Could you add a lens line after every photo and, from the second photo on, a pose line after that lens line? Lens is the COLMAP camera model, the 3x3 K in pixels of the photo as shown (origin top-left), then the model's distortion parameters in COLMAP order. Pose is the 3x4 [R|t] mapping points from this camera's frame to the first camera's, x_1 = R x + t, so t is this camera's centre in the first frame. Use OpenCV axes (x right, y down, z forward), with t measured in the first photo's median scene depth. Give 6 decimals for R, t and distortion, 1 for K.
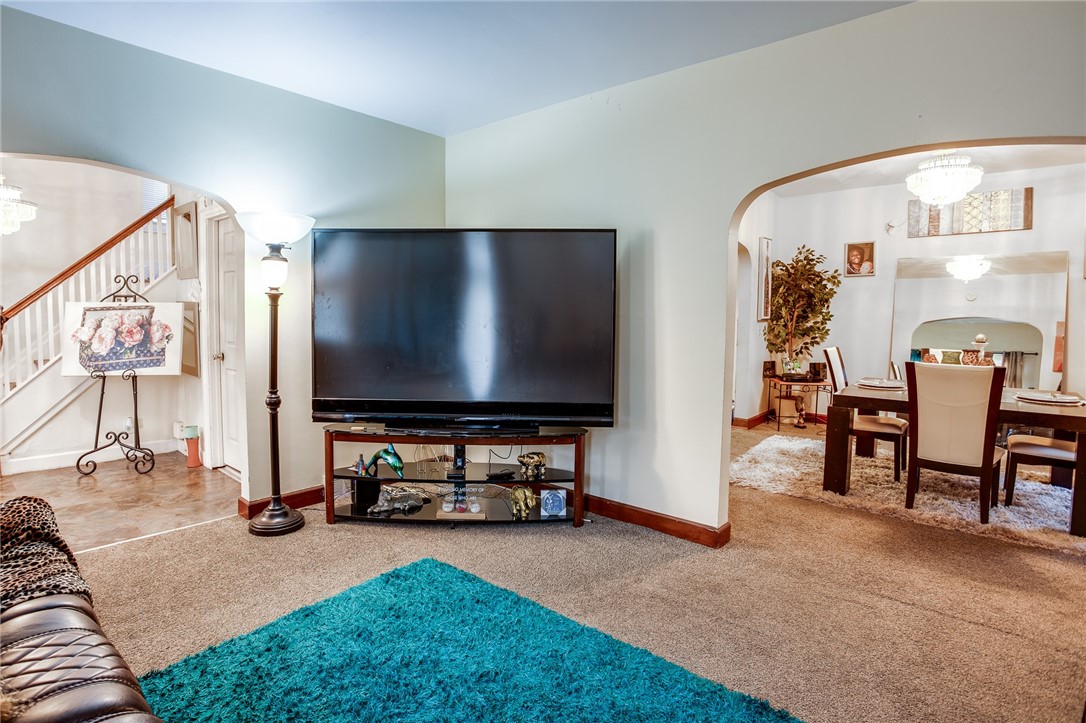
lens RADIAL K [[545.4, 0, 527.8], [0, 545.4, 348.7], [0, 0, 1]] dist [-0.032521, 0.000511]
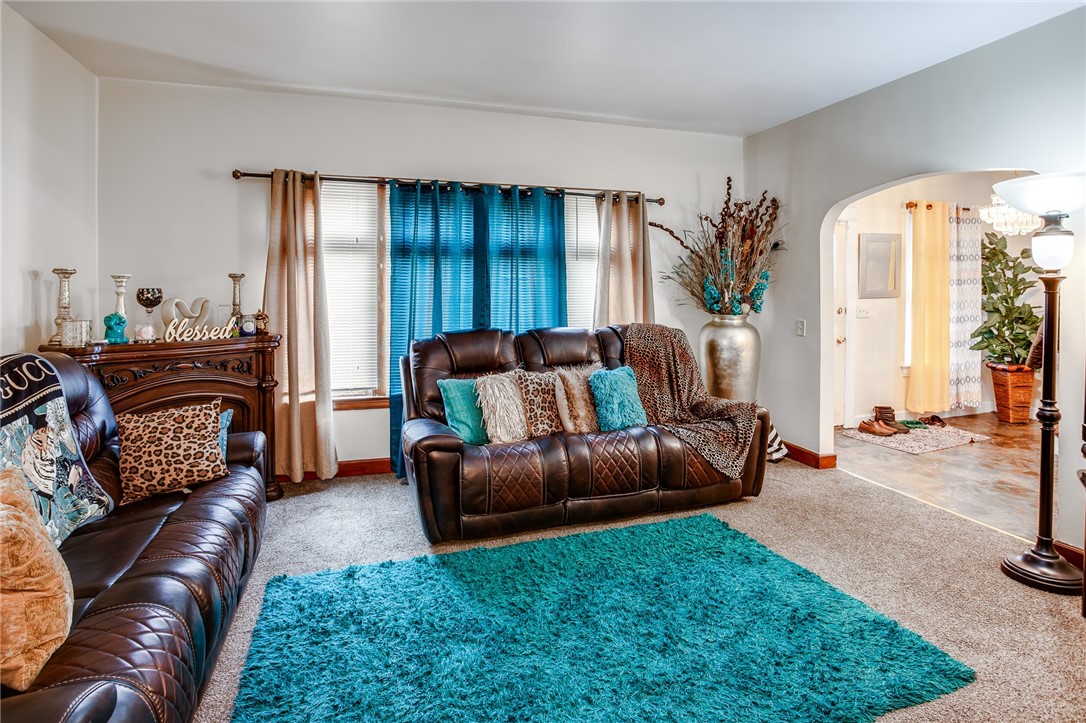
lens RADIAL K [[537.2, 0, 538.2], [0, 537.2, 305.9], [0, 0, 1]] dist [-0.022897, 0.000097]
pose [[-0.526094, 0.002180, -0.850424, 0.420584], [-0.061551, 0.997276, 0.040634, -0.034402], [0.848196, 0.073722, -0.524527, 0.568547]]
